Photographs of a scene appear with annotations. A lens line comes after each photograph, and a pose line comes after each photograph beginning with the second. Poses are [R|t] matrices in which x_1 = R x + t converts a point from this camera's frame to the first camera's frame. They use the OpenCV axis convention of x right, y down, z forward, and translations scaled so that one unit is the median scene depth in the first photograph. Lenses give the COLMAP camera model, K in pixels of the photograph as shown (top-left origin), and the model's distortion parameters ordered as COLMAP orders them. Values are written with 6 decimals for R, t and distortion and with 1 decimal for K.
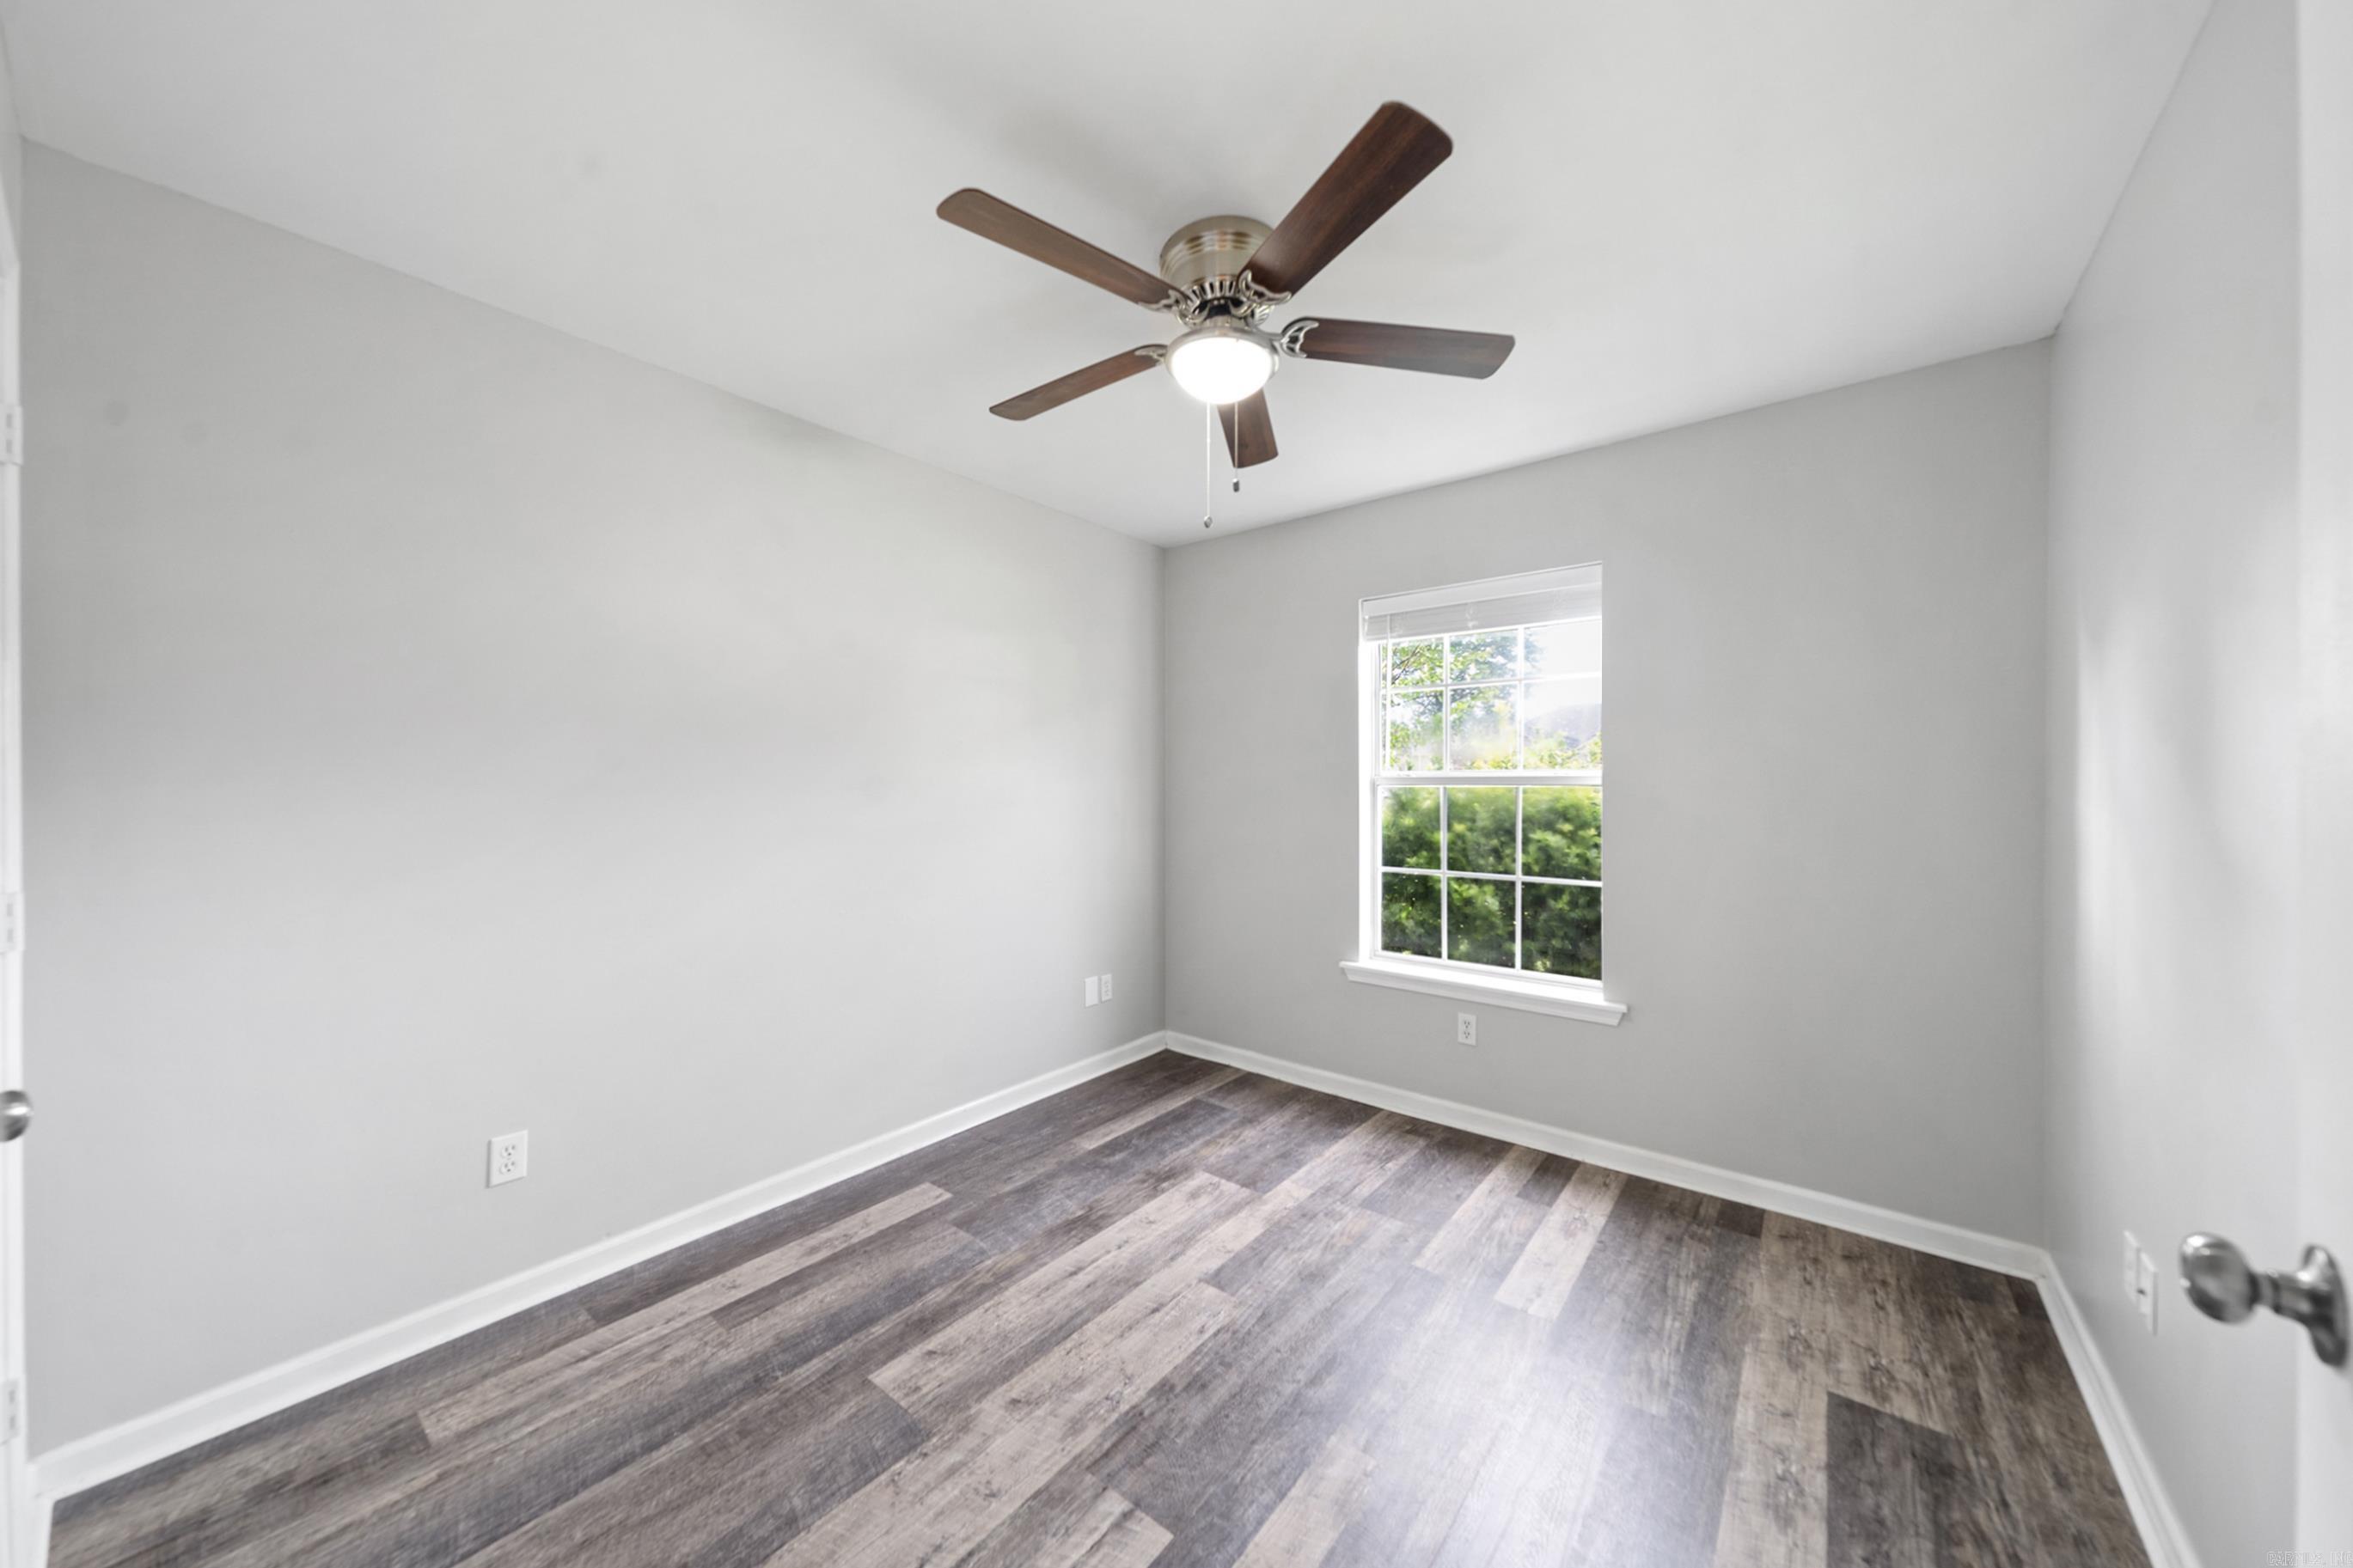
lens RADIAL K [[824.6, 0, 1163.9], [0, 824.6, 787.3], [0, 0, 1]] dist [-0.002513, -0.000927]
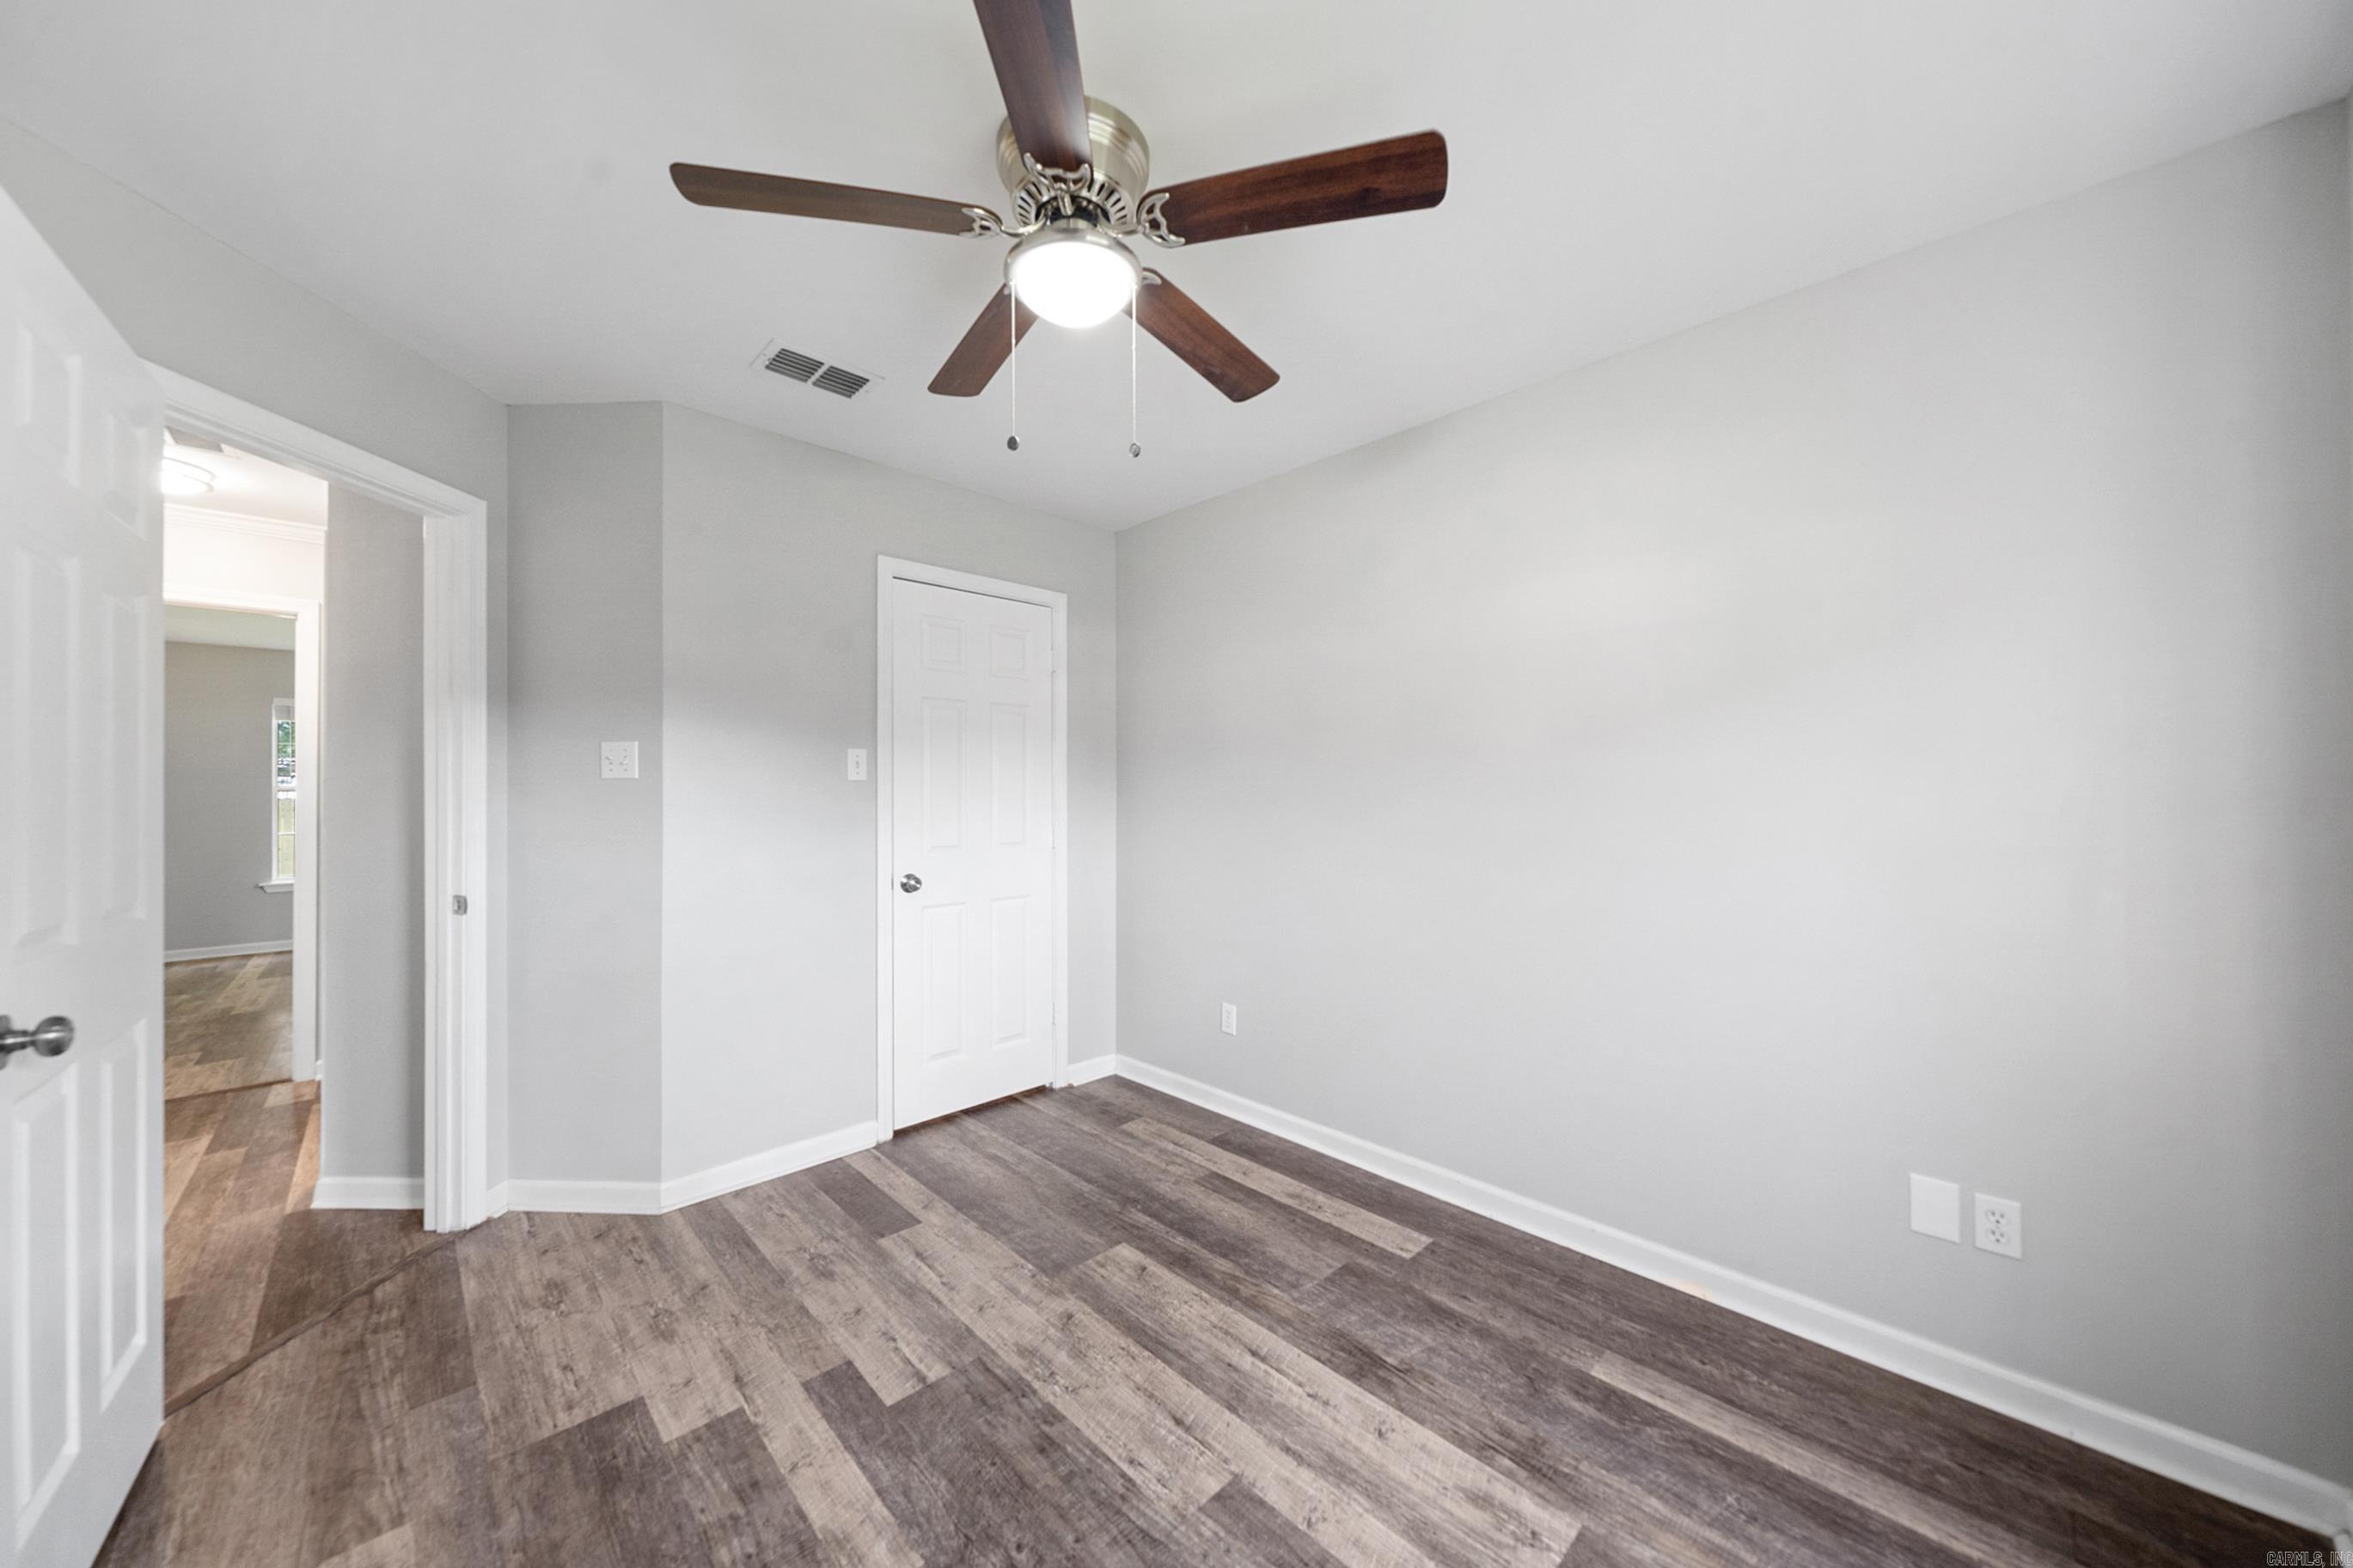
lens RADIAL K [[824.6, 0, 1167.5], [0, 824.6, 771.9], [0, 0, 1]] dist [-0.002513, -0.000927]
pose [[-0.137370, -0.011297, -0.990455, 0.812161], [0.003251, 0.999924, -0.011856, -0.010904], [0.990514, -0.004849, -0.137323, 1.093432]]
